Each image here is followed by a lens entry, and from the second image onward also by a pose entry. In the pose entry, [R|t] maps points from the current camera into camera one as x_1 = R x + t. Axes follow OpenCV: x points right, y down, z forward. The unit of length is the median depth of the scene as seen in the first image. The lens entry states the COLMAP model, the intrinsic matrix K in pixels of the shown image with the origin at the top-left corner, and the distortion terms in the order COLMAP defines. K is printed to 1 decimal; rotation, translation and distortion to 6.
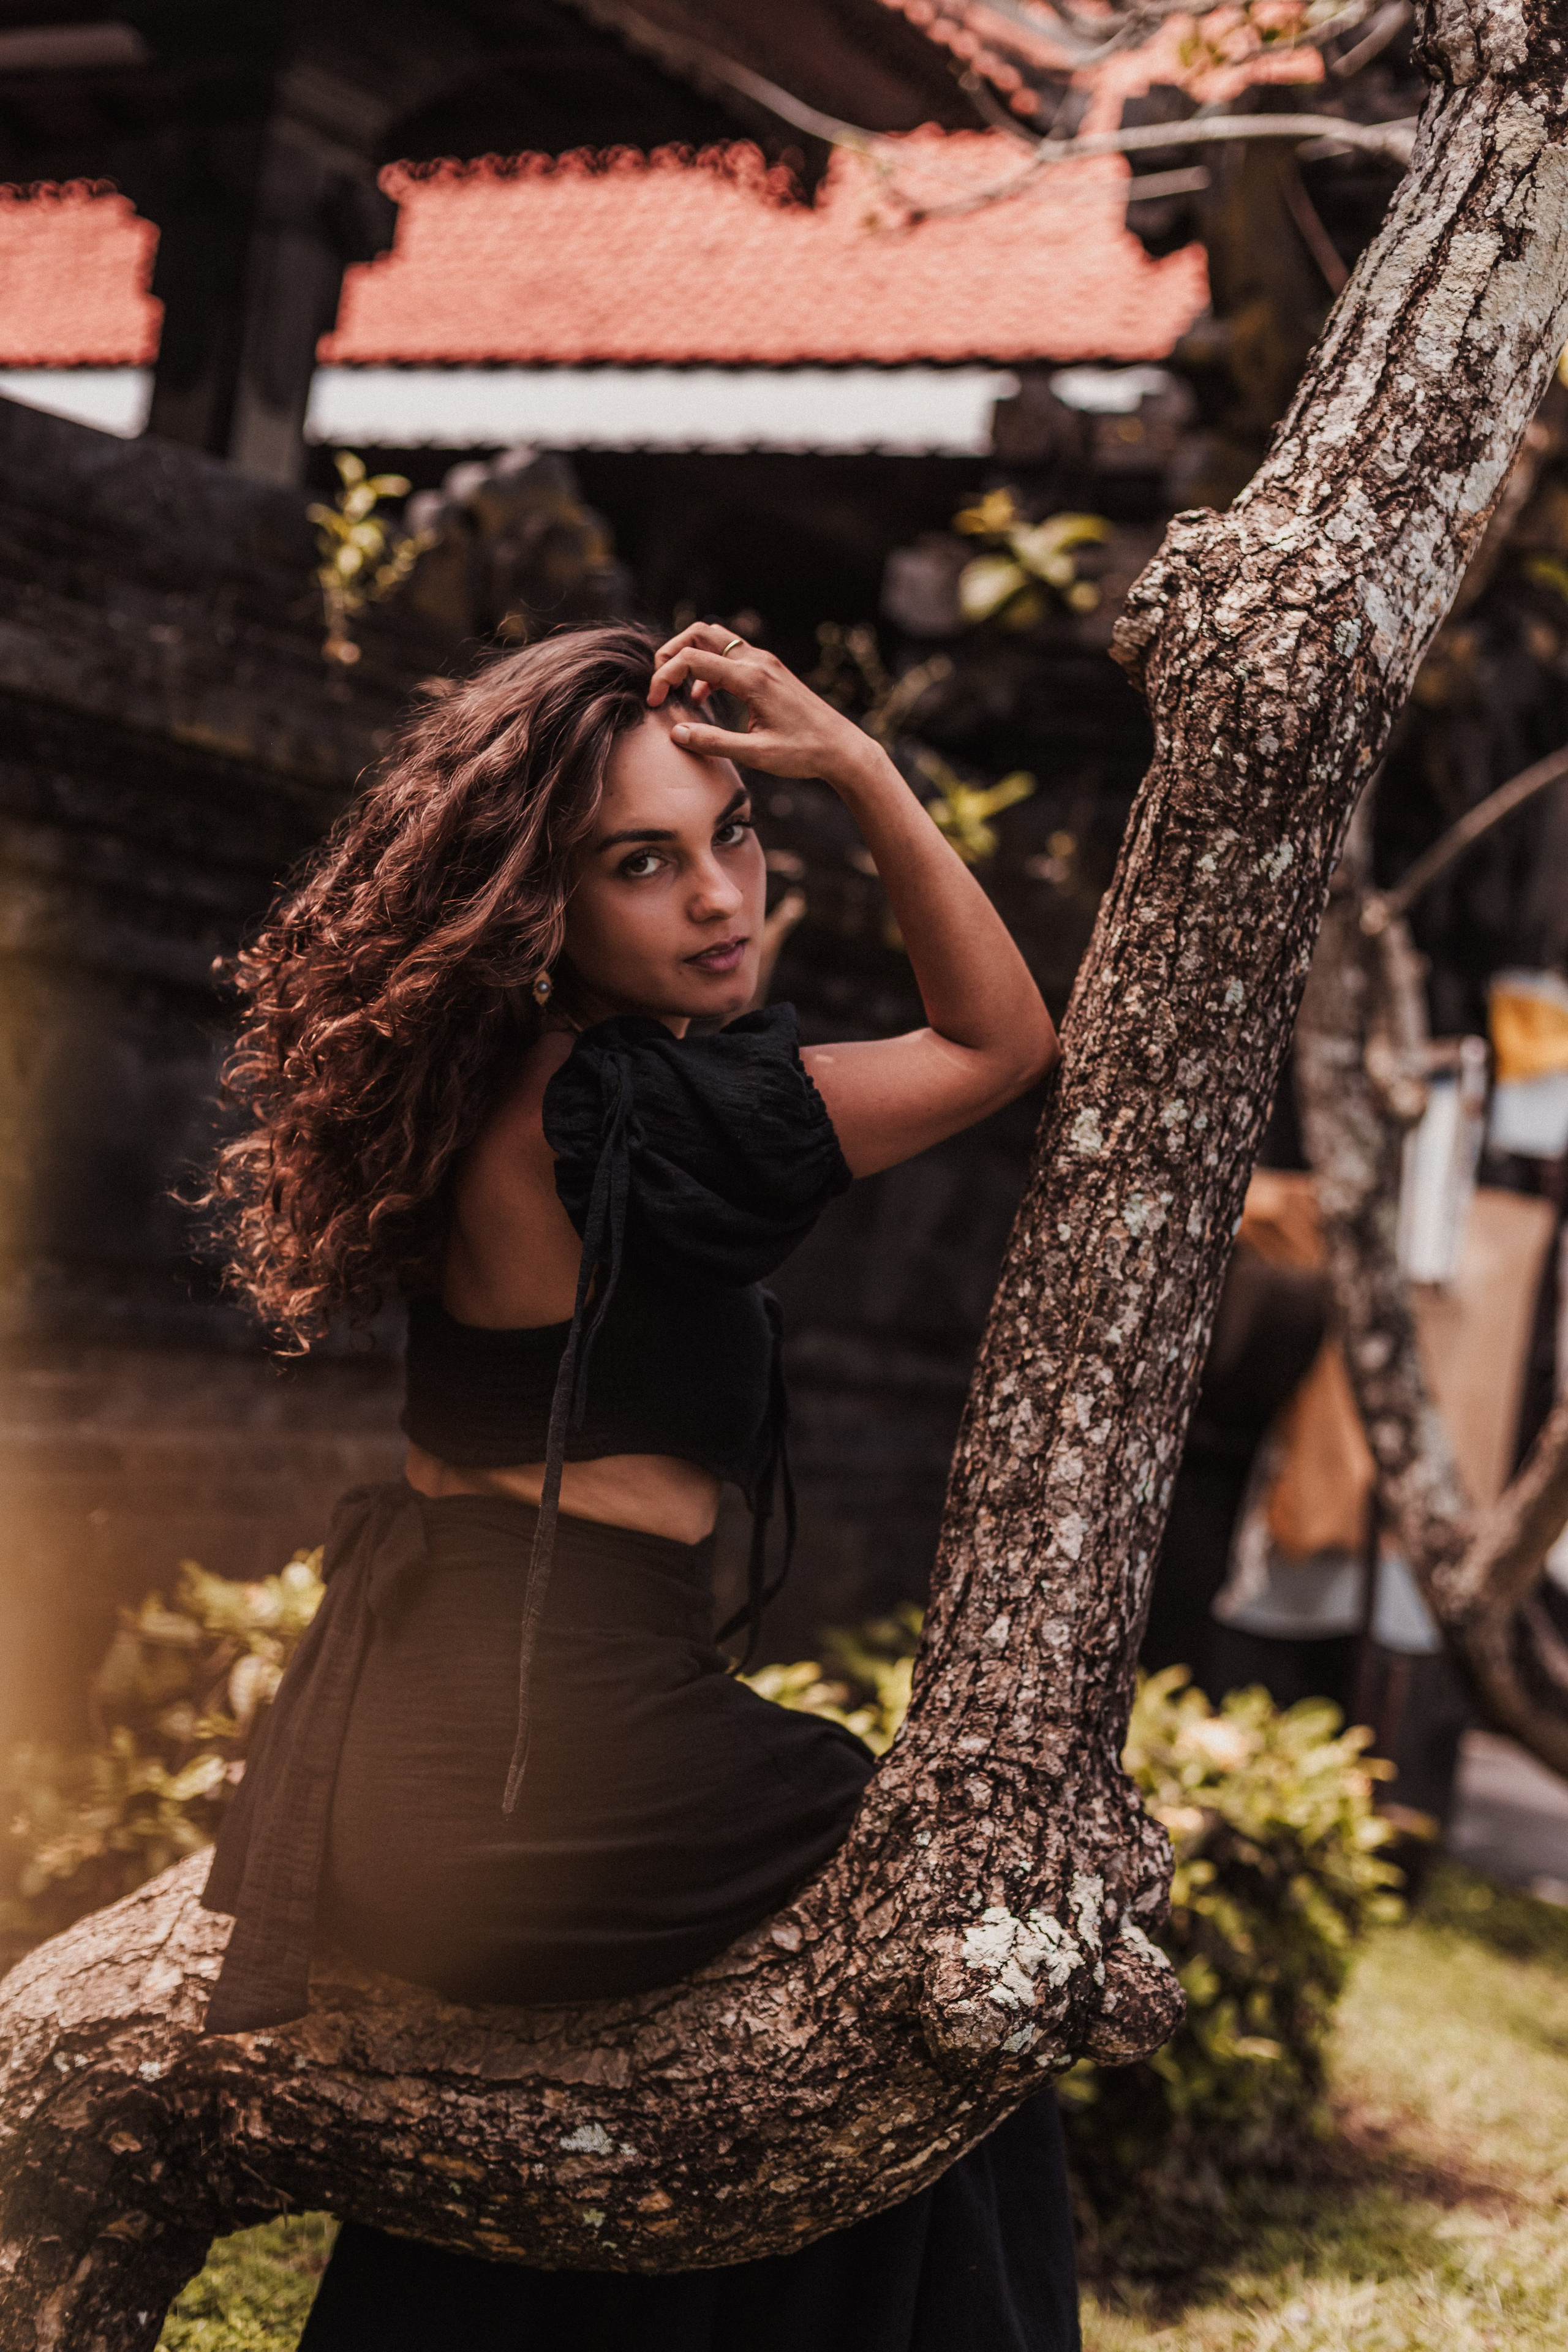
lens RADIAL K [[3489.2, 0, 790.7], [0, 3489.2, 1182.0], [0, 0, 1]] dist [-0.044578, 0.000000]
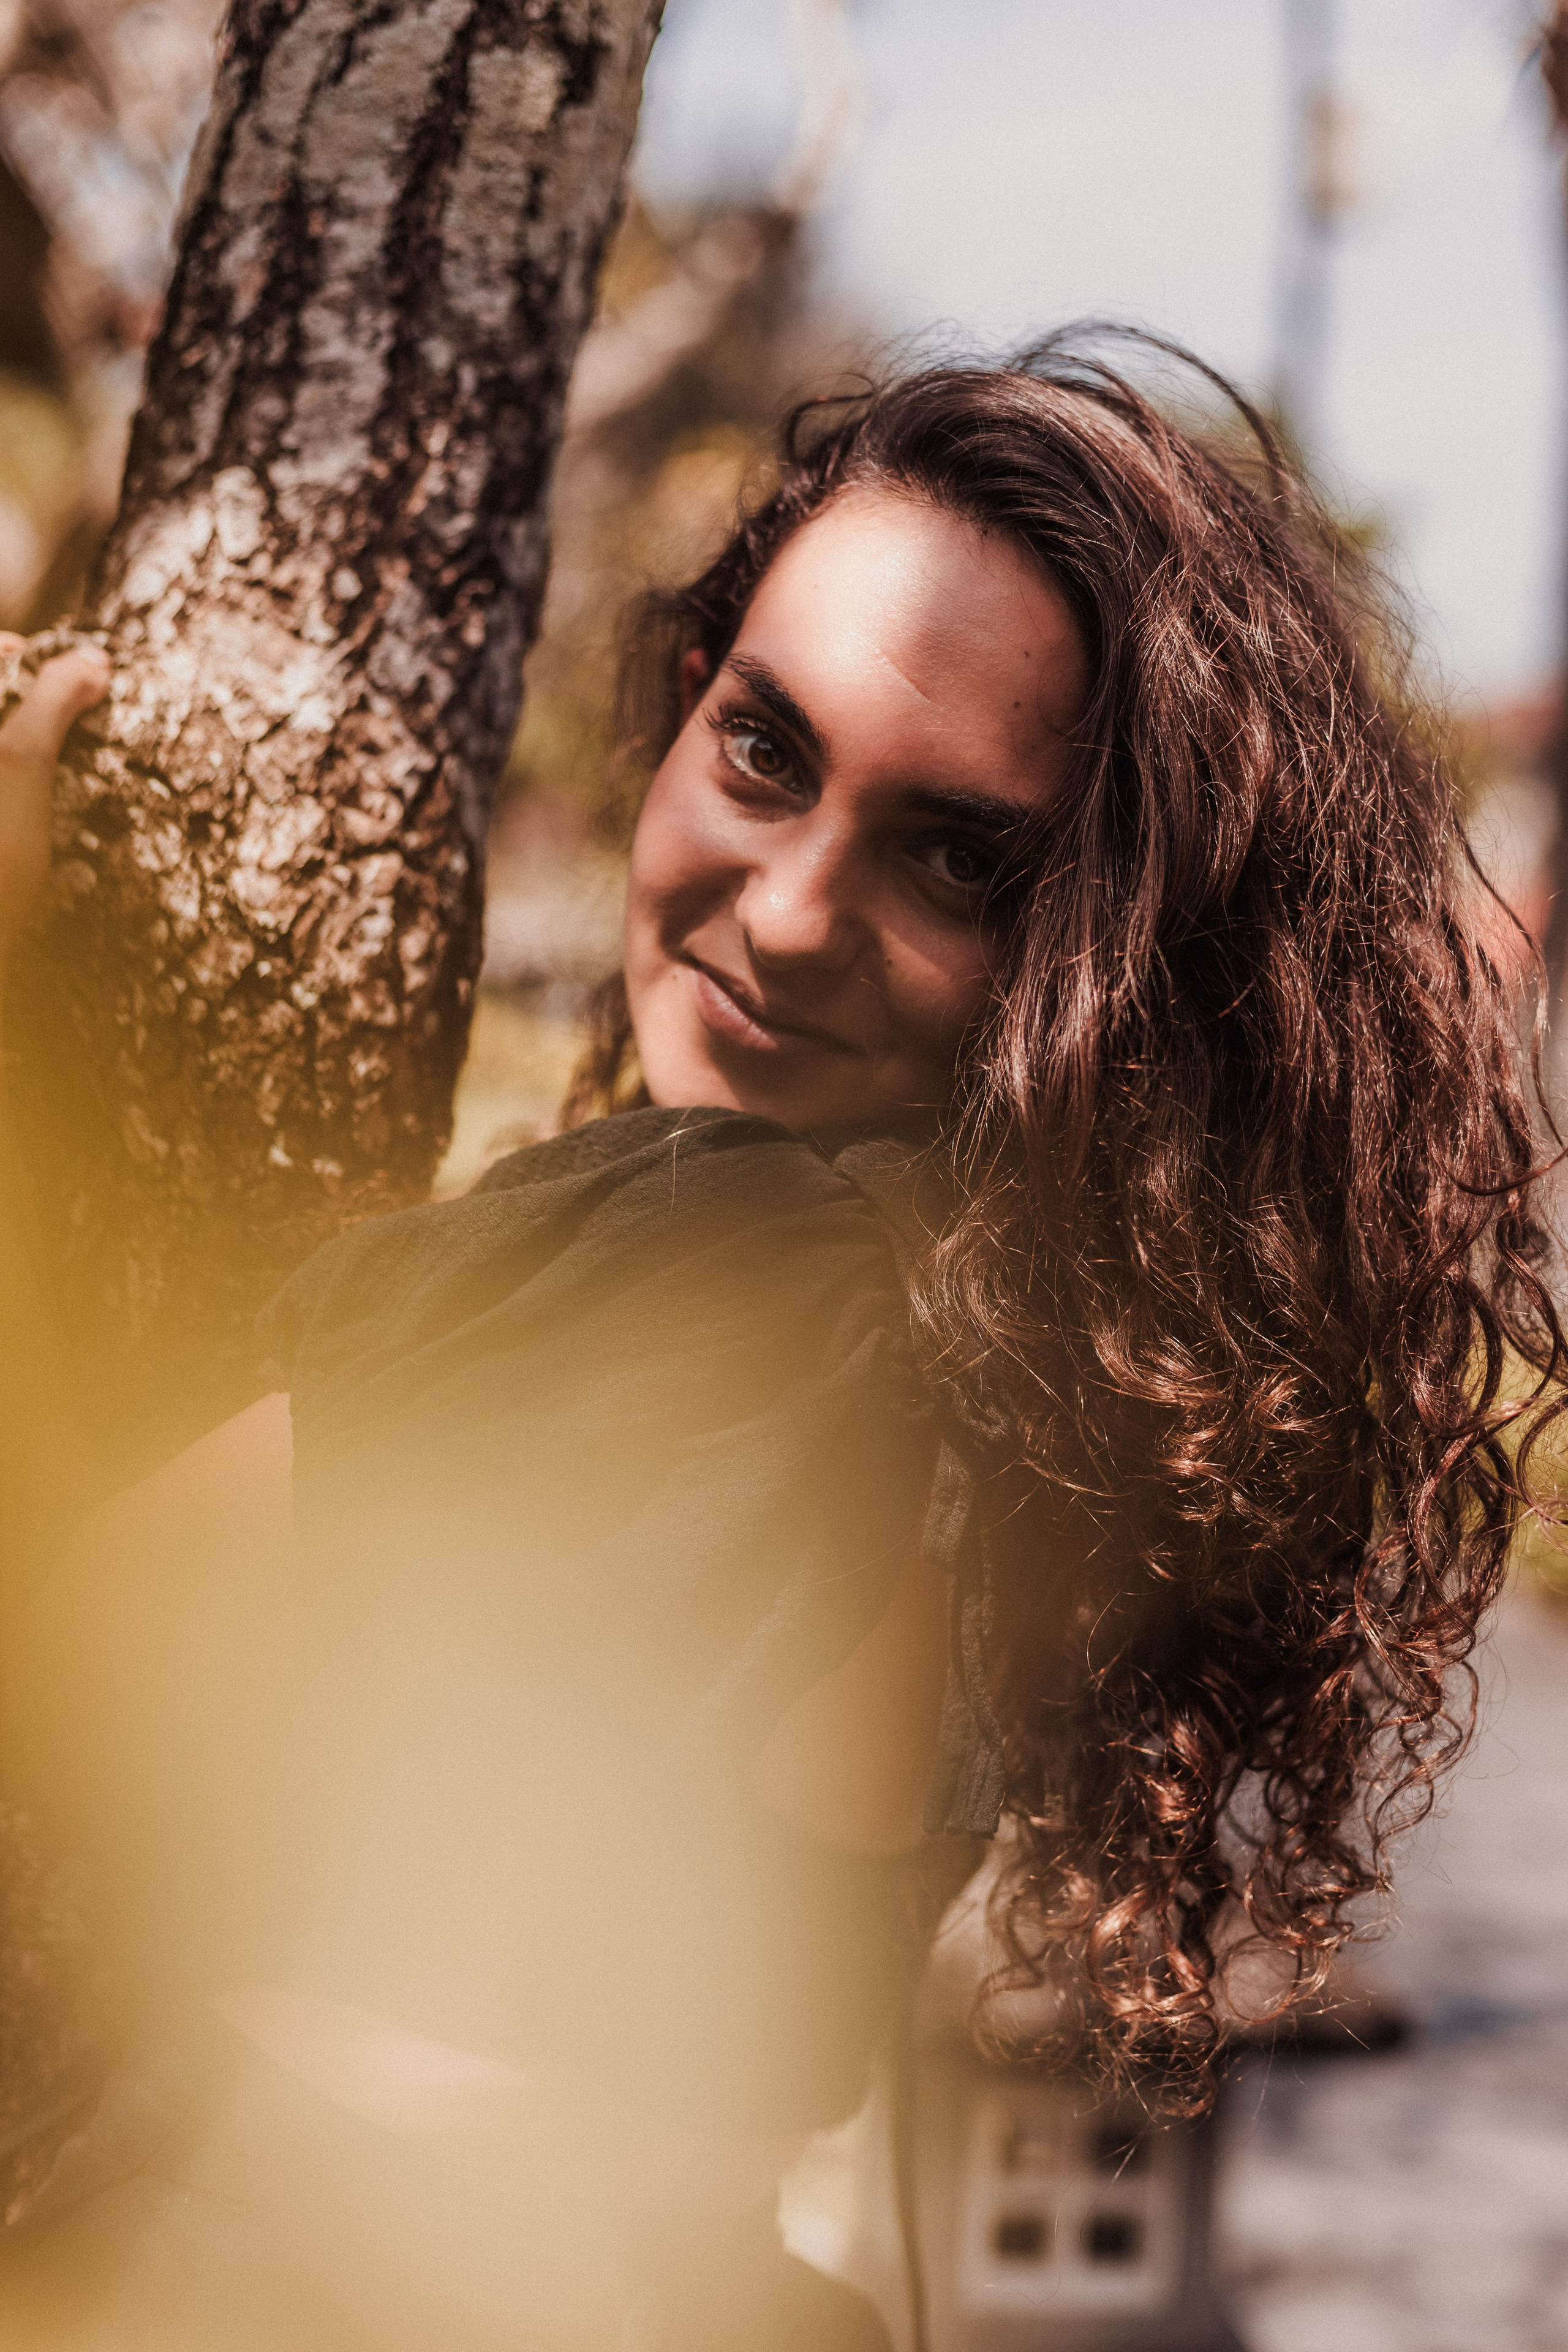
lens RADIAL K [[3489.2, 0, 773.0], [0, 3489.2, 1193.5], [0, 0, 1]] dist [-0.044578, 0.000000]
pose [[0.785731, -0.201800, 0.584725, -0.114595], [0.097738, 0.973916, 0.204782, -0.211677], [-0.610798, -0.103754, 0.784959, 0.554399]]
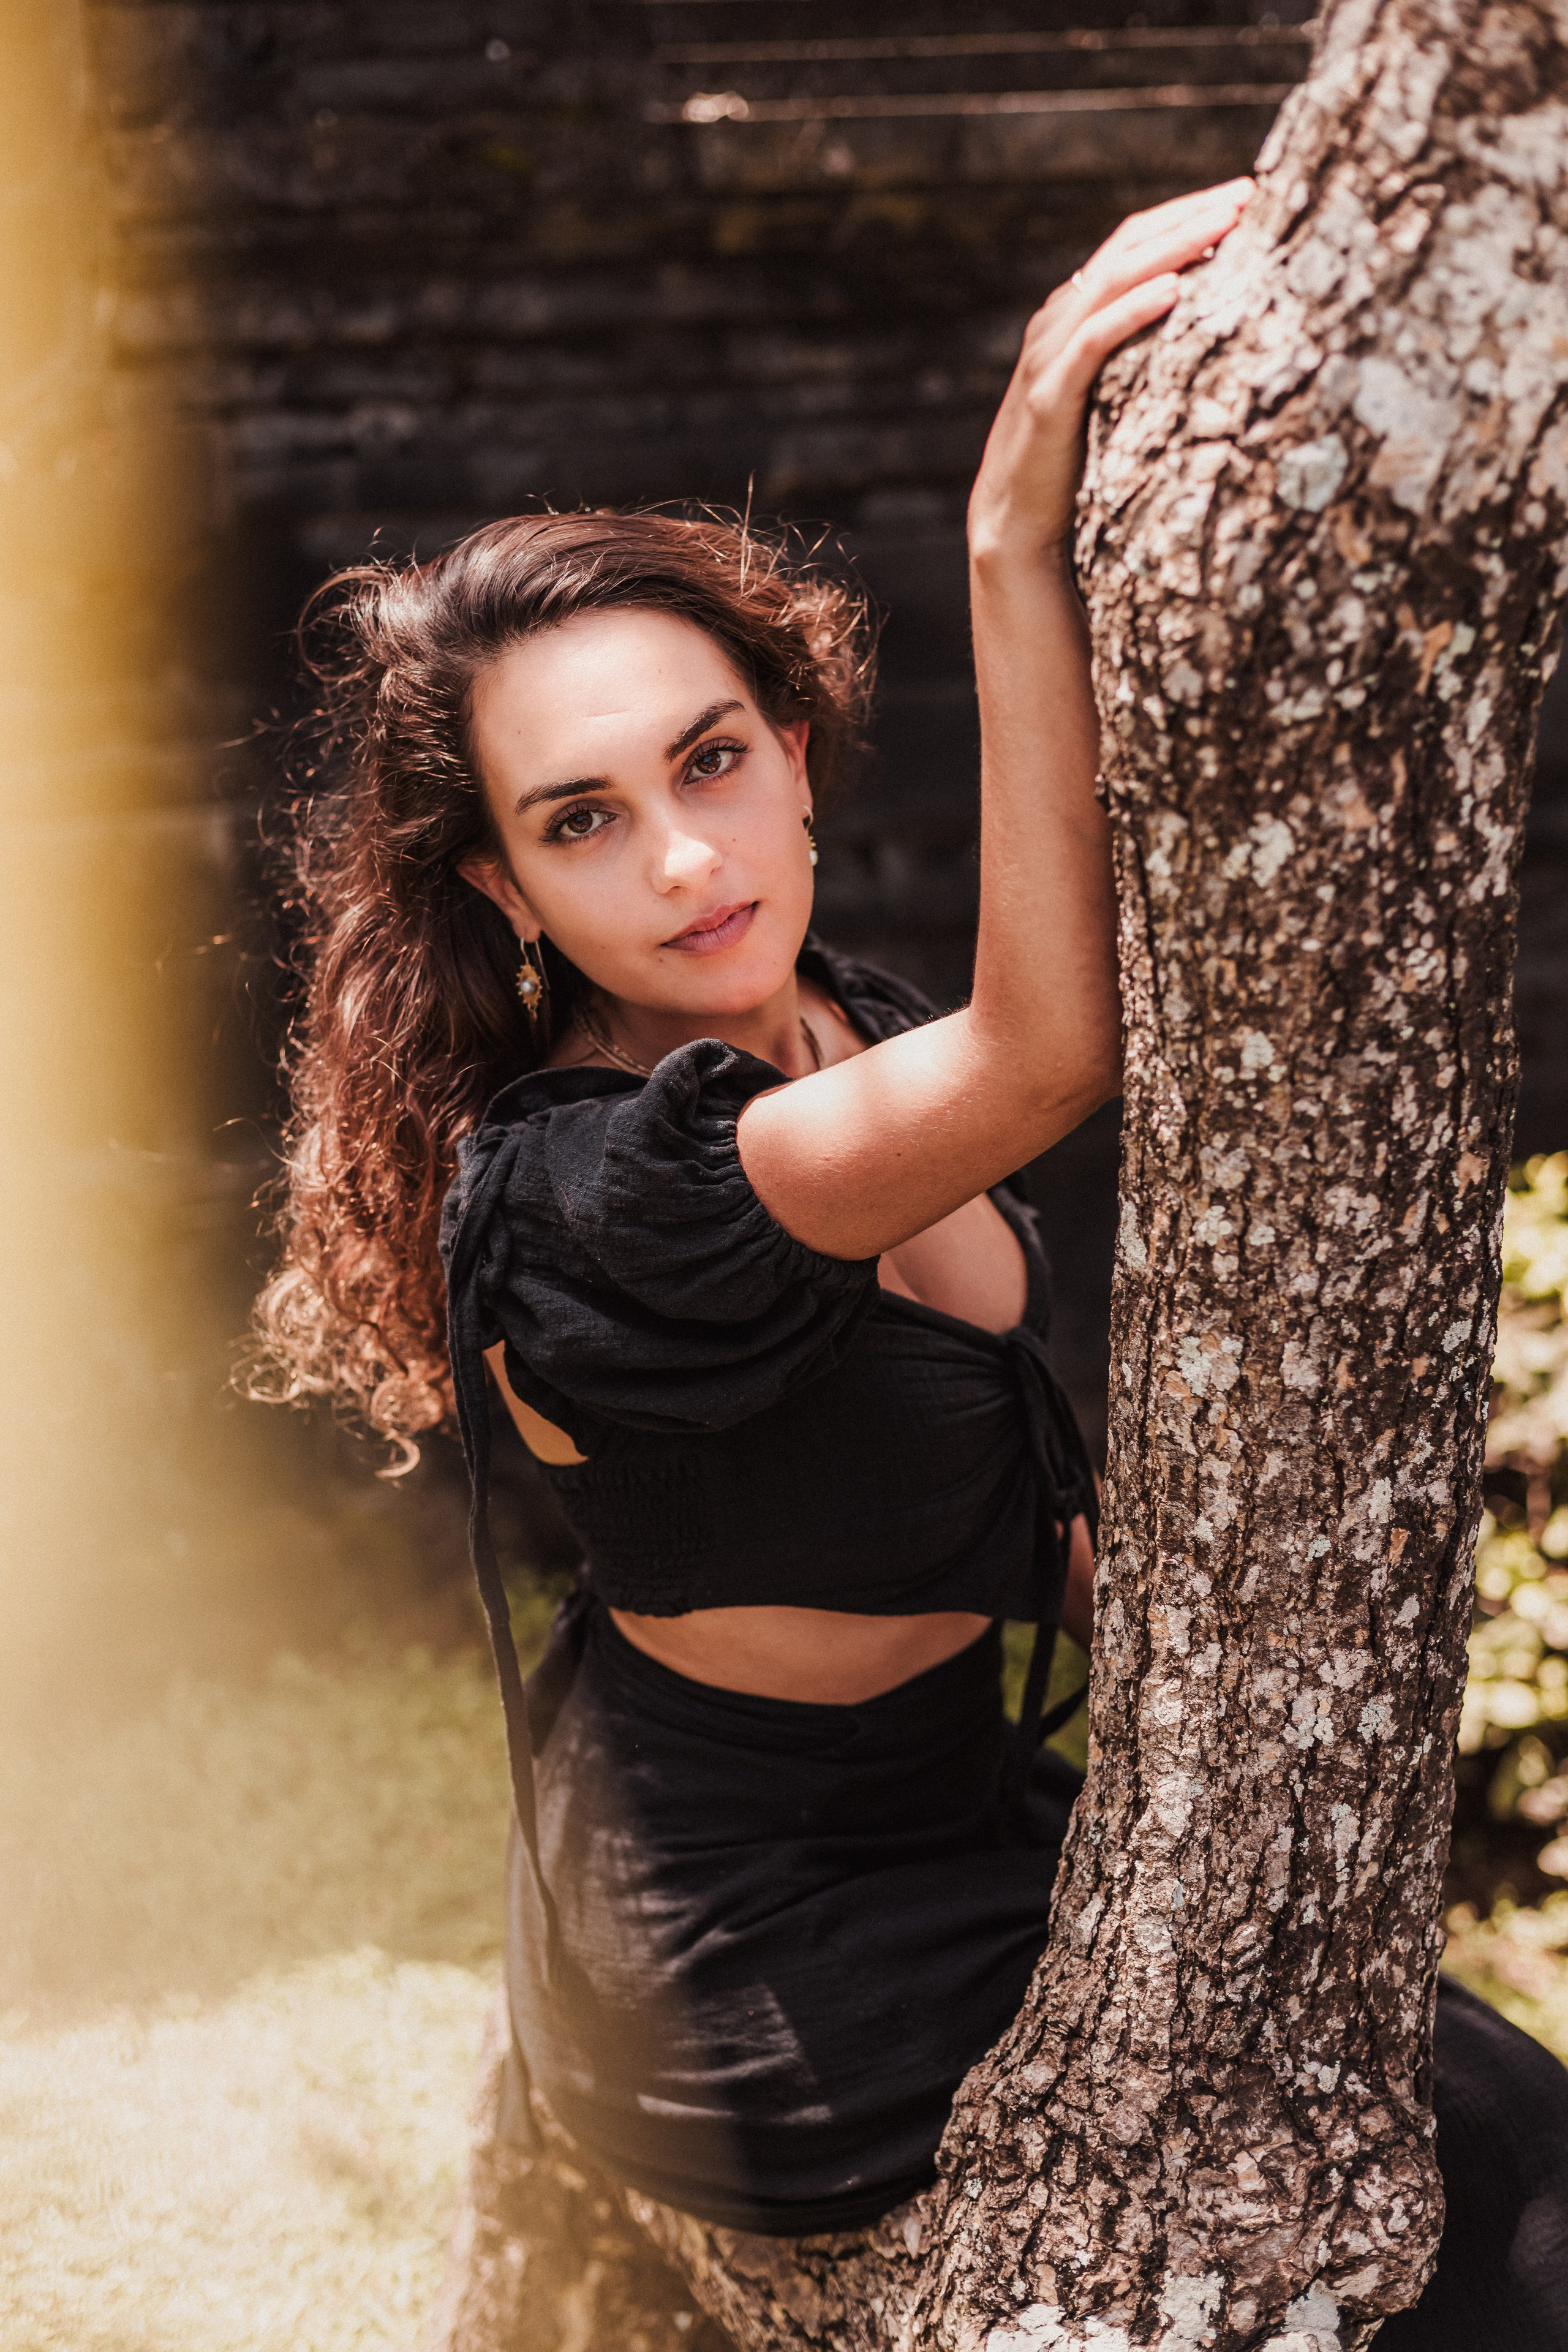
lens RADIAL K [[3489.2, 0, 777.7], [0, 3489.2, 1168.7], [0, 0, 1]] dist [-0.044578, 0.000000]
pose [[0.753843, 0.034836, -0.656131, 0.472937], [0.149491, 0.963311, 0.222898, -0.185983], [0.639823, -0.266116, 0.720978, 0.491346]]
